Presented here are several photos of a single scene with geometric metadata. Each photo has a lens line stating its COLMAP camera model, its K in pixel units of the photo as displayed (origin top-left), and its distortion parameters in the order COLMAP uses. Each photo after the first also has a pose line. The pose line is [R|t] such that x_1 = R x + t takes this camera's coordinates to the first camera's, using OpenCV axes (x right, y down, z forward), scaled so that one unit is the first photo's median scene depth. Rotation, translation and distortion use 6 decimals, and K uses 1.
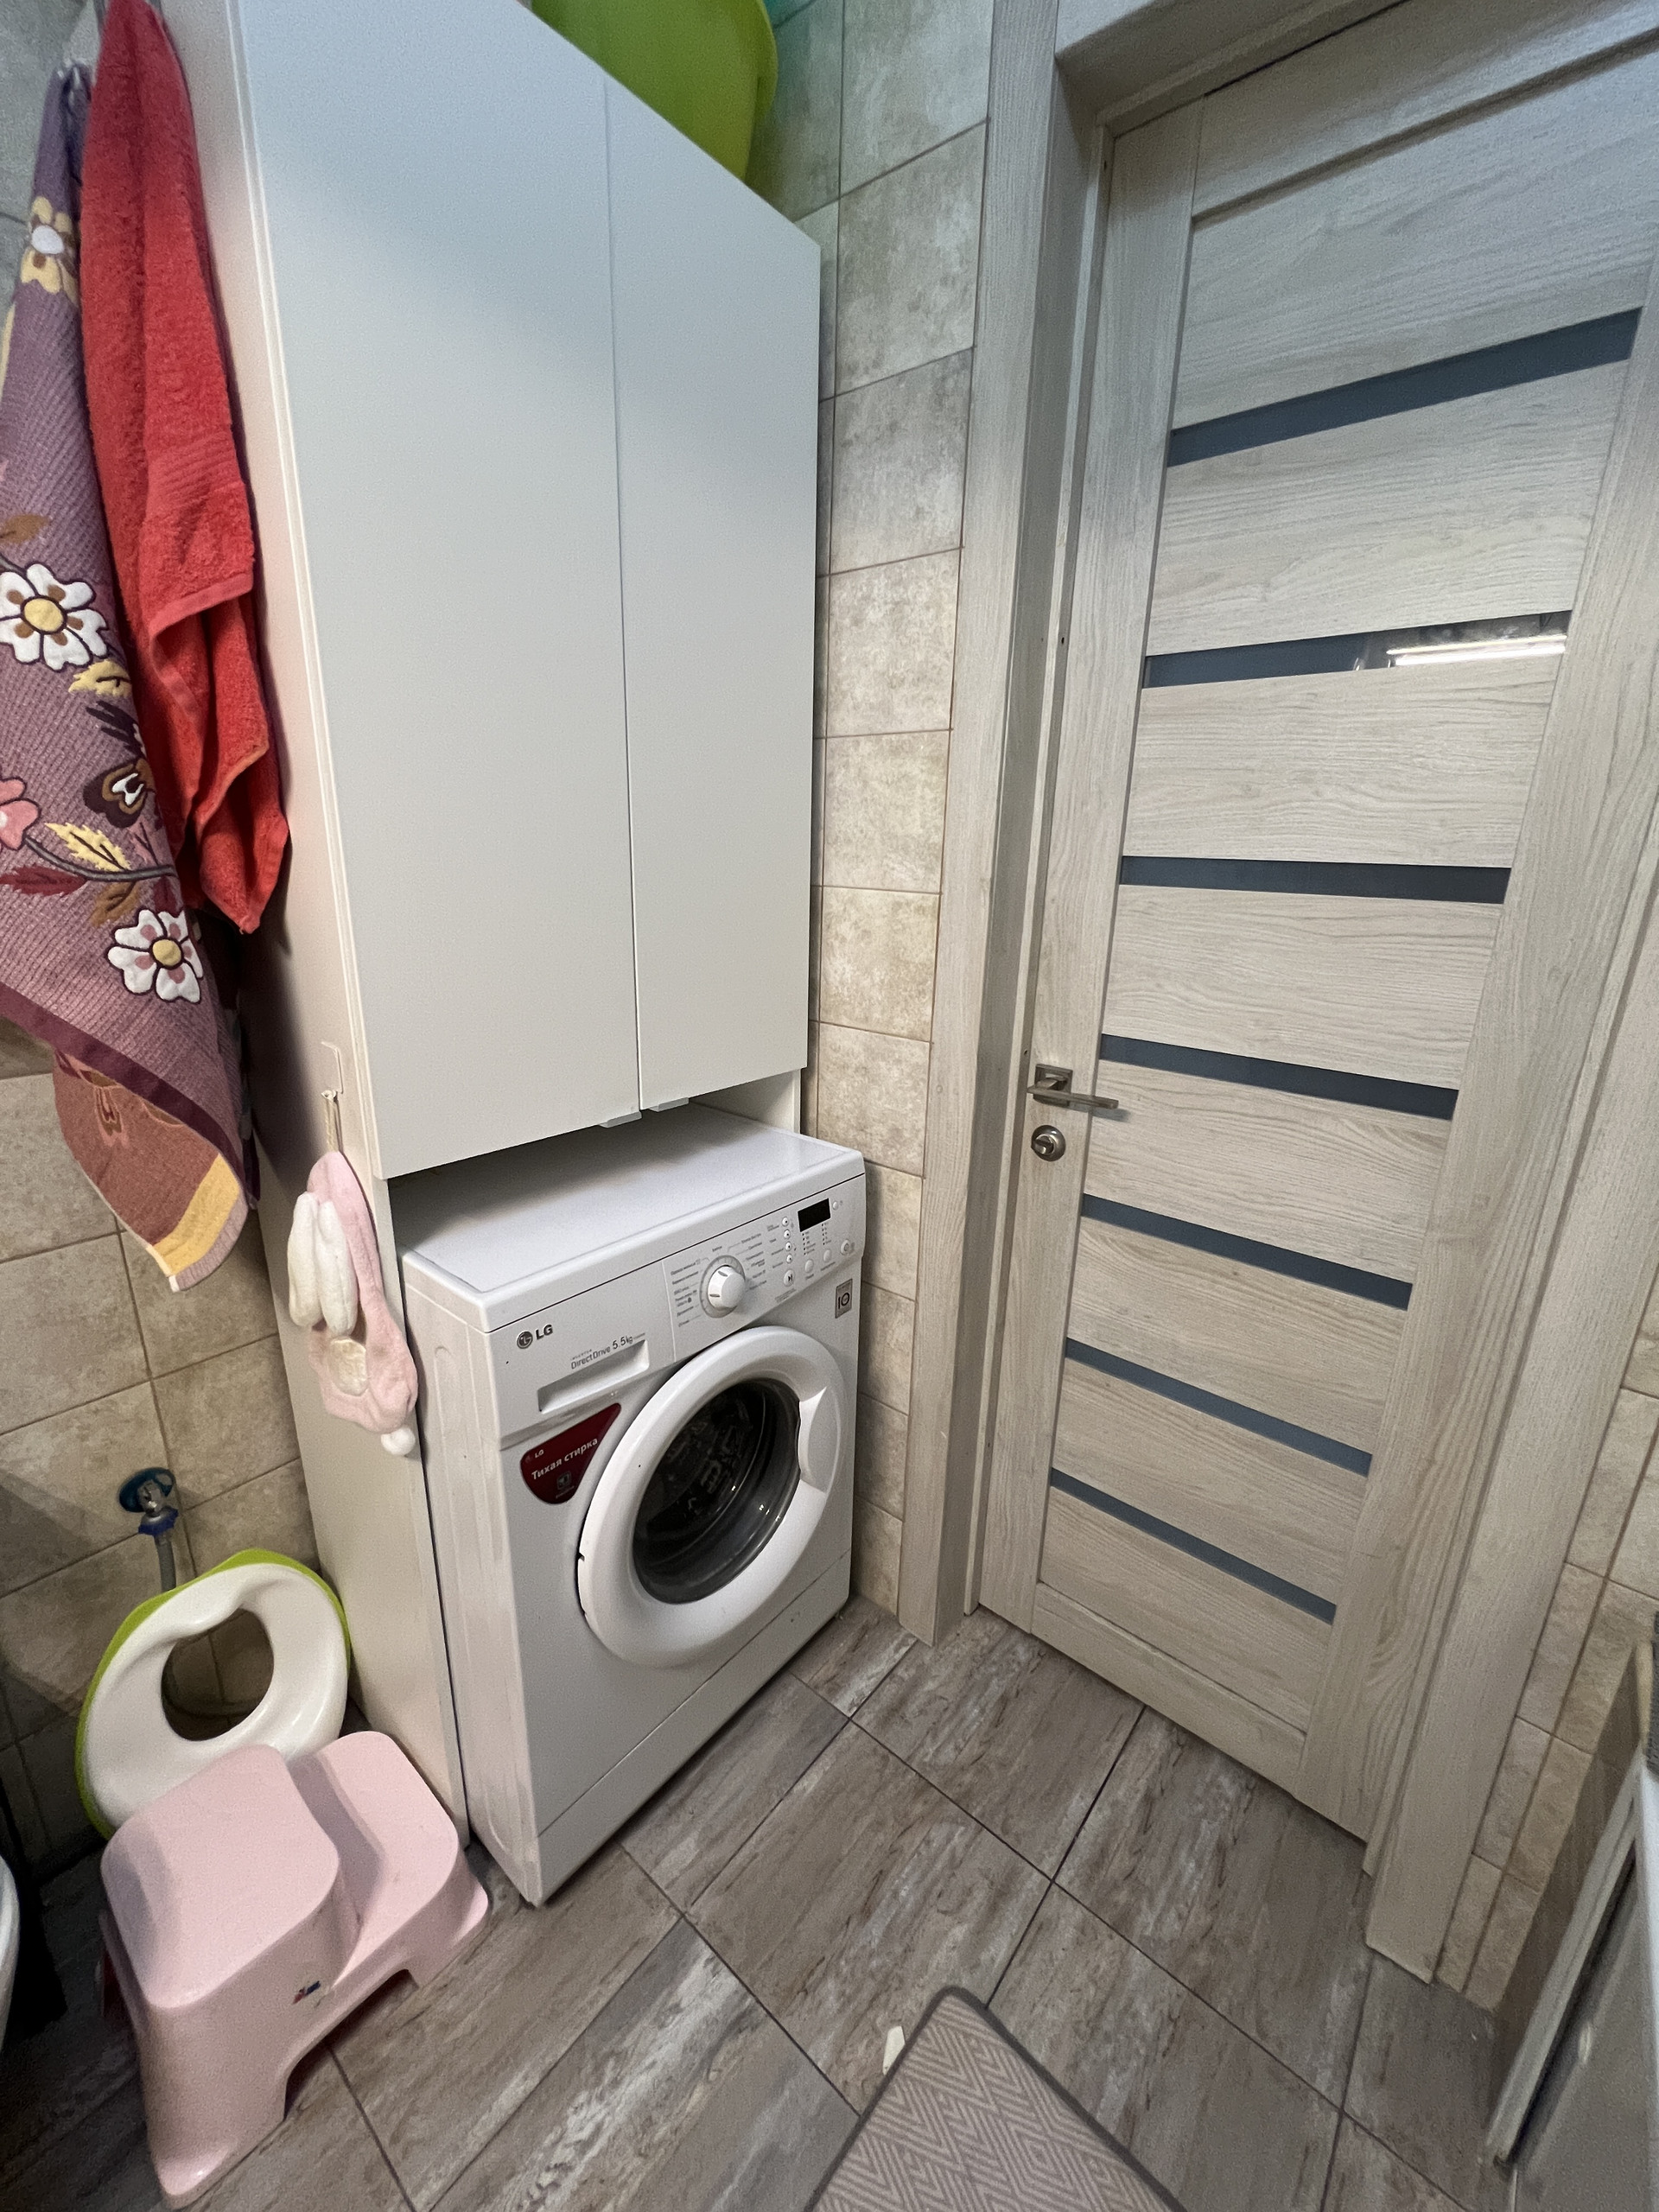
lens RADIAL K [[884.1, 0, 826.4], [0, 884.1, 1107.5], [0, 0, 1]] dist [-0.001656, 0.000525]
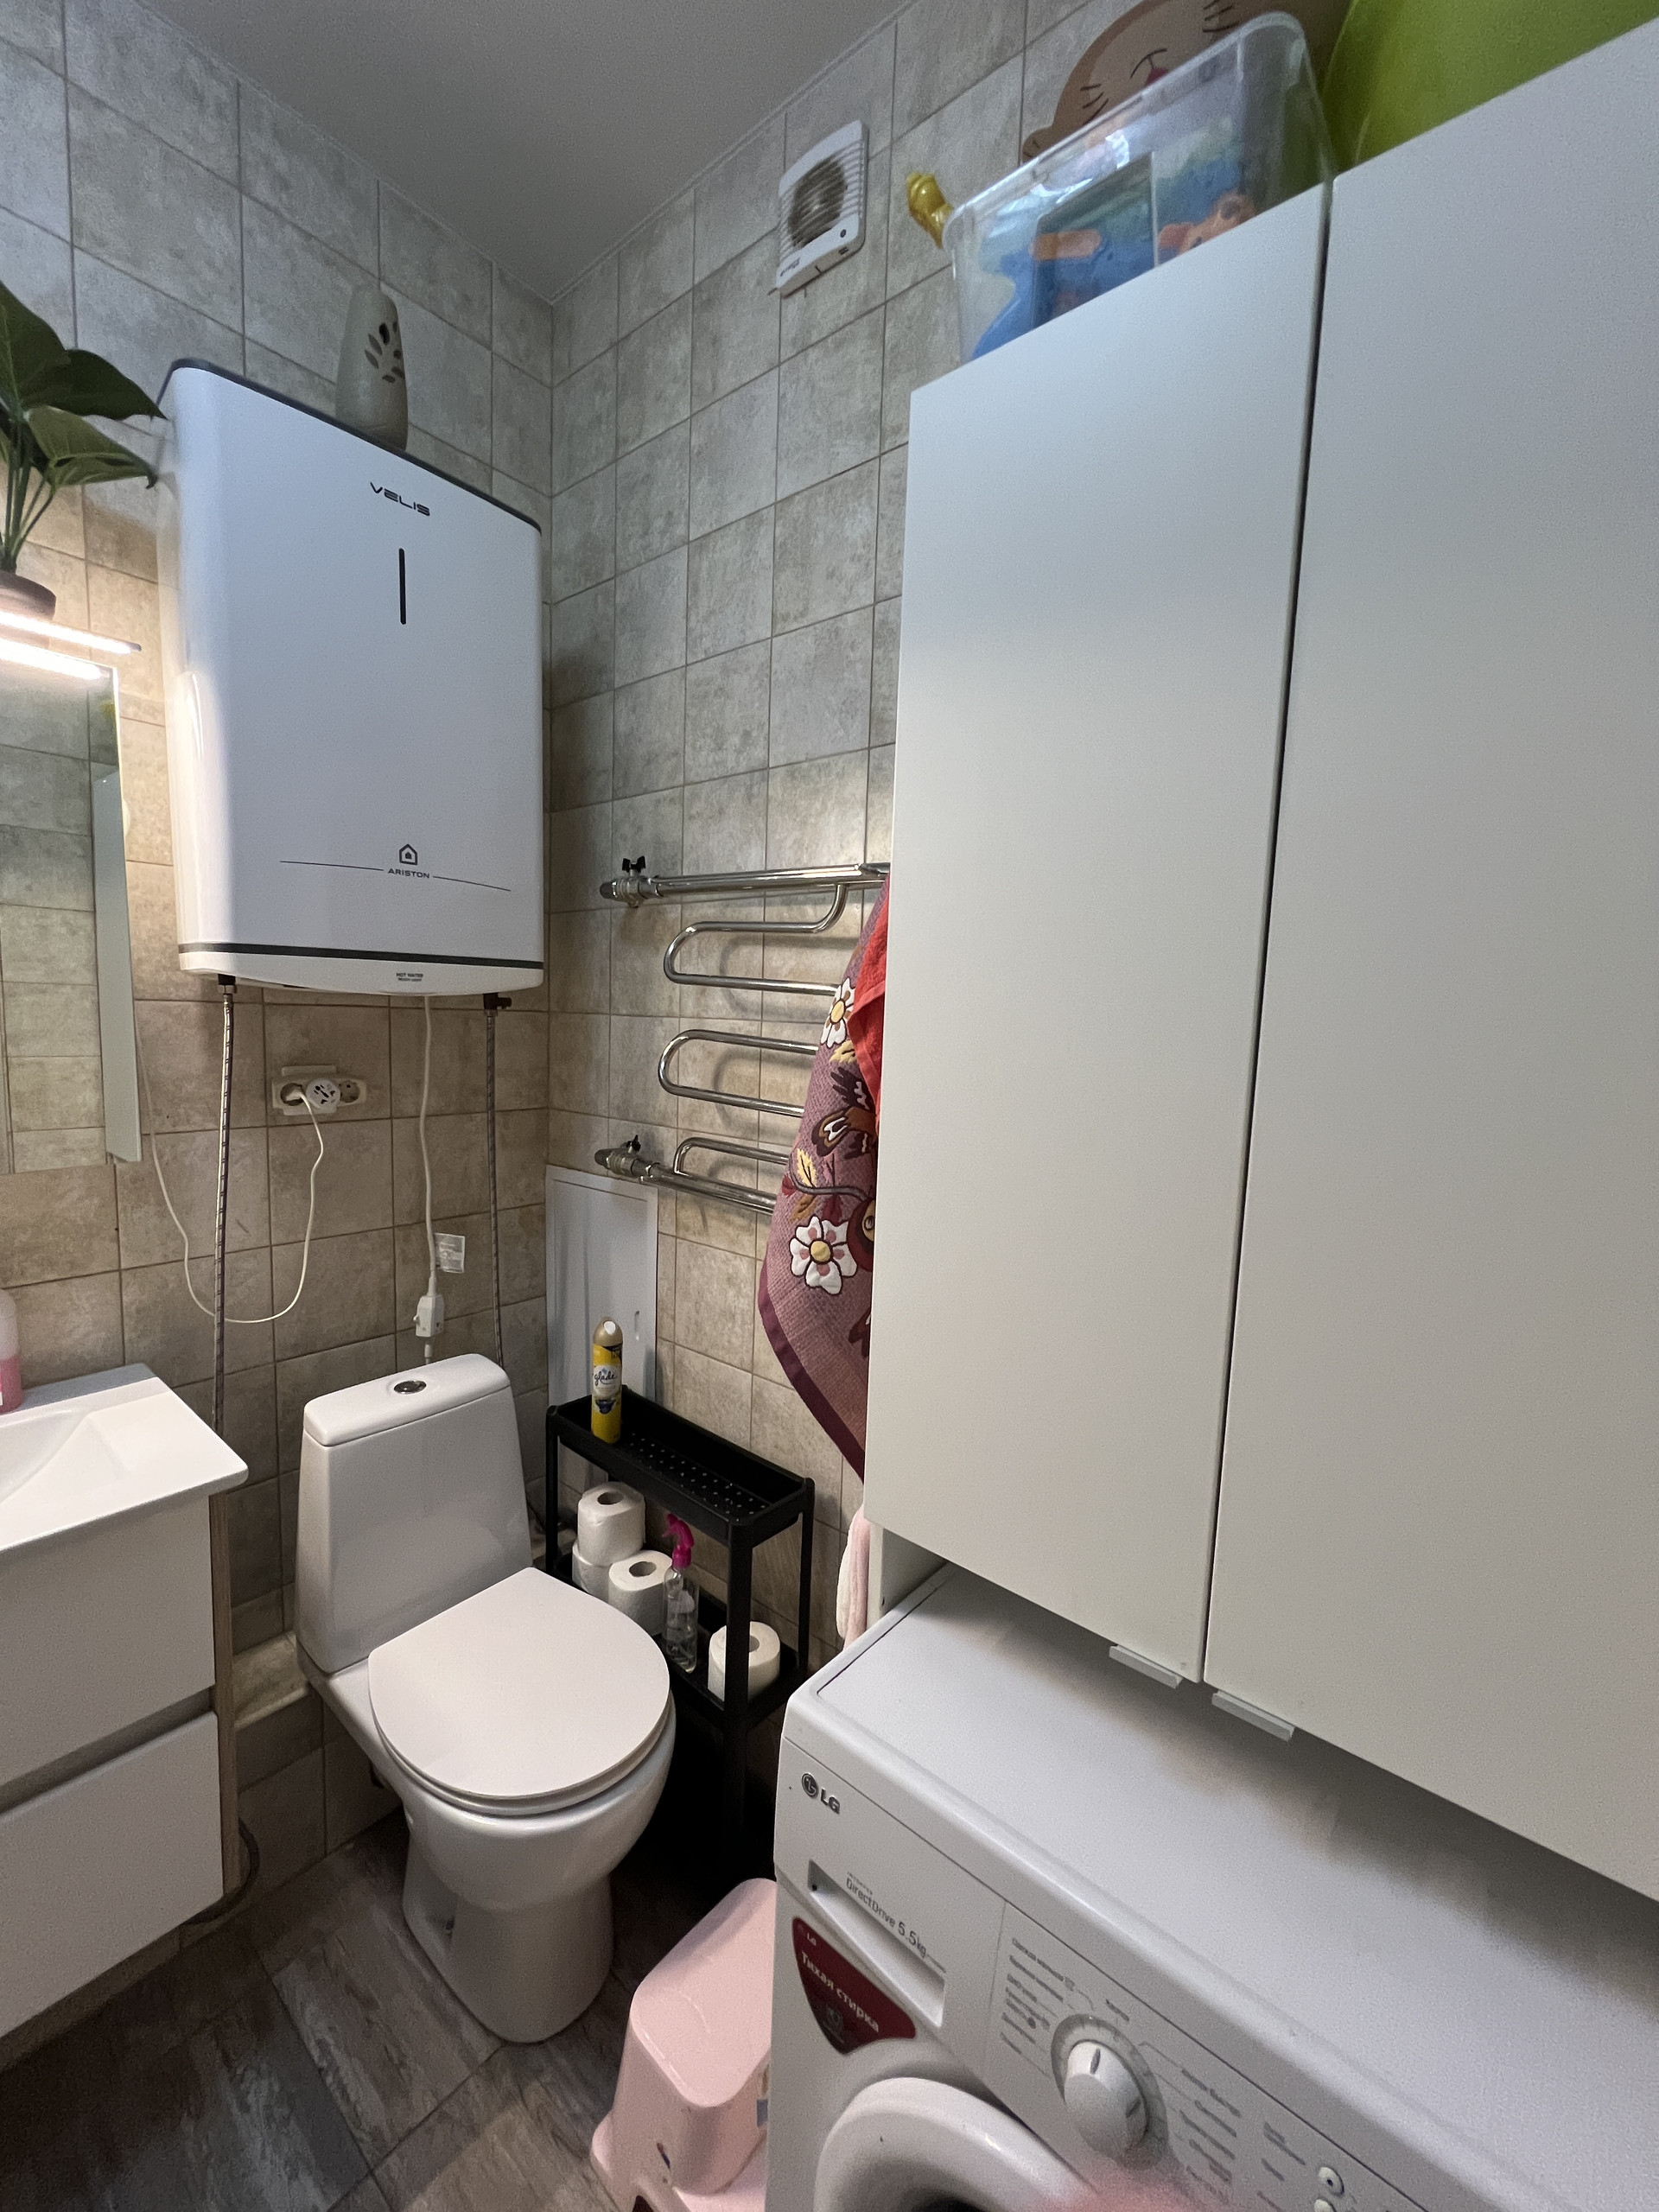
lens RADIAL K [[890.5, 0, 827.4], [0, 890.5, 1100.3], [0, 0, 1]] dist [-0.002785, -0.000096]
pose [[-0.001961, 0.069962, -0.997548, 0.524119], [-0.320342, 0.944937, 0.066902, -0.477329], [0.947300, 0.319688, 0.020559, 0.930592]]
